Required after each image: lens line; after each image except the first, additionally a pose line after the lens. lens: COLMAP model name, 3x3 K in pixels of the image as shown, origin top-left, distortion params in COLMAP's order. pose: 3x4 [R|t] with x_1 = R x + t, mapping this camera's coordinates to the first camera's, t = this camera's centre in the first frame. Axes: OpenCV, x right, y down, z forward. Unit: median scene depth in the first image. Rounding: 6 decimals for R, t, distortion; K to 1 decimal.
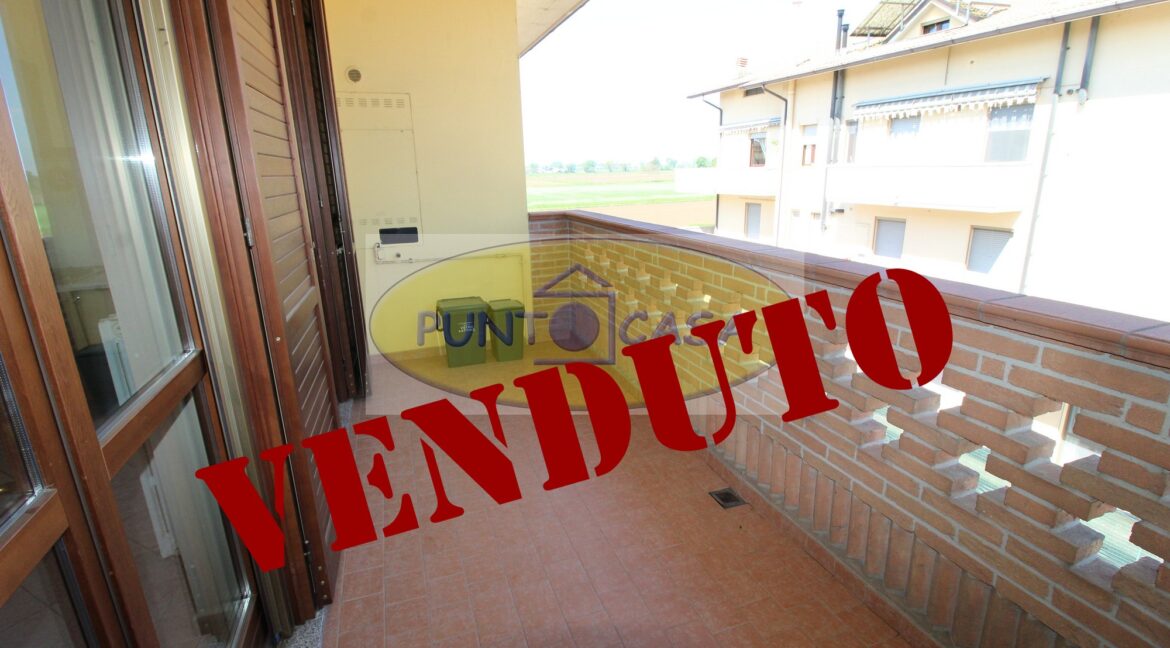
lens RADIAL K [[539.9, 0, 584.0], [0, 539.9, 307.0], [0, 0, 1]] dist [0.004206, -0.015318]
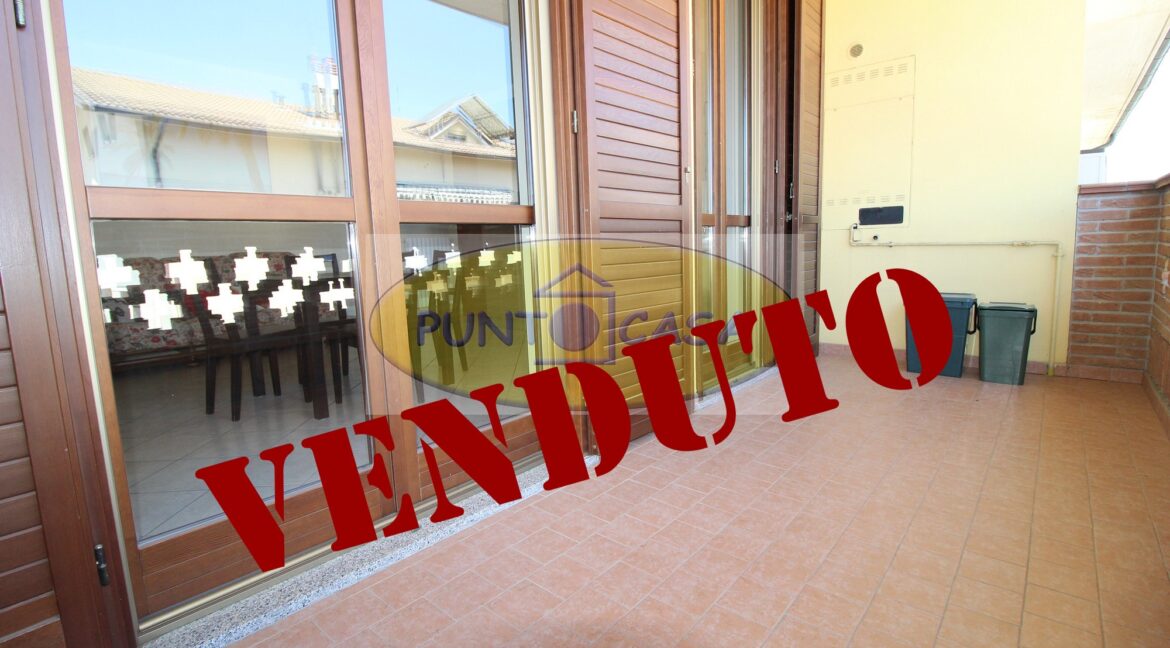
lens RADIAL K [[544.7, 0, 603.0], [0, 544.7, 312.9], [0, 0, 1]] dist [0.002588, -0.000006]
pose [[0.503533, 0.111288, -0.856779, 0.325297], [-0.195047, 0.980711, 0.012756, 0.153920], [0.841672, 0.160689, 0.515527, 0.235038]]
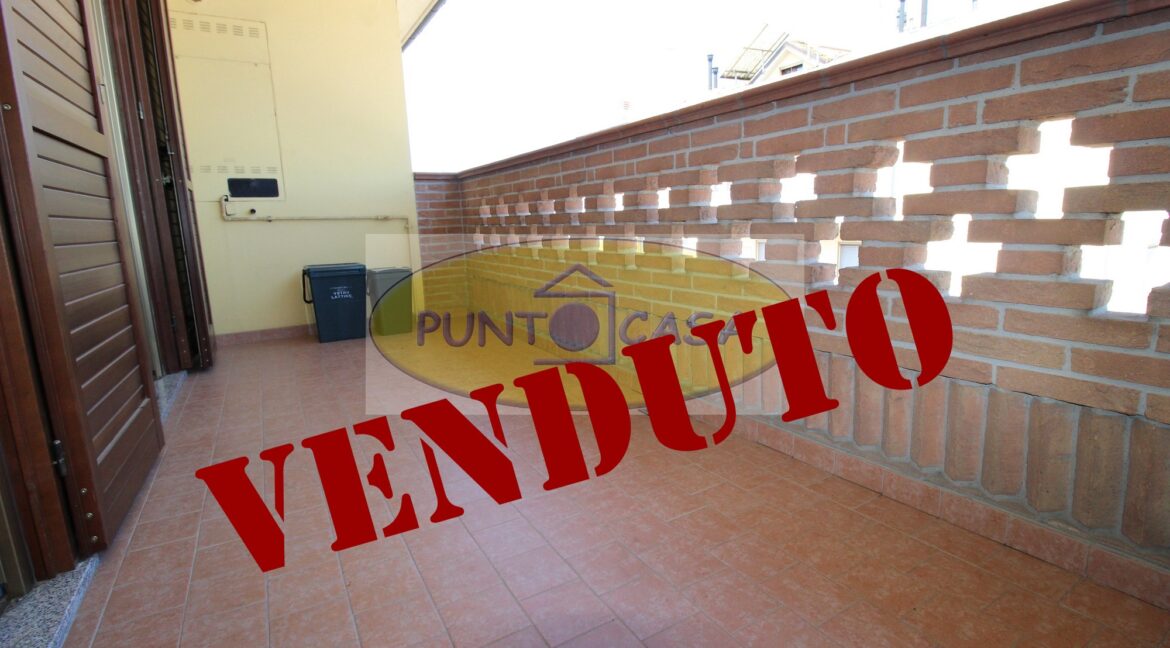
lens RADIAL K [[539.9, 0, 584.0], [0, 539.9, 307.0], [0, 0, 1]] dist [0.004206, -0.015318]
pose [[0.981540, -0.043744, 0.186189, -0.003441], [0.061323, 0.994077, -0.089722, 0.229514], [-0.181161, 0.099484, 0.978409, 0.150503]]
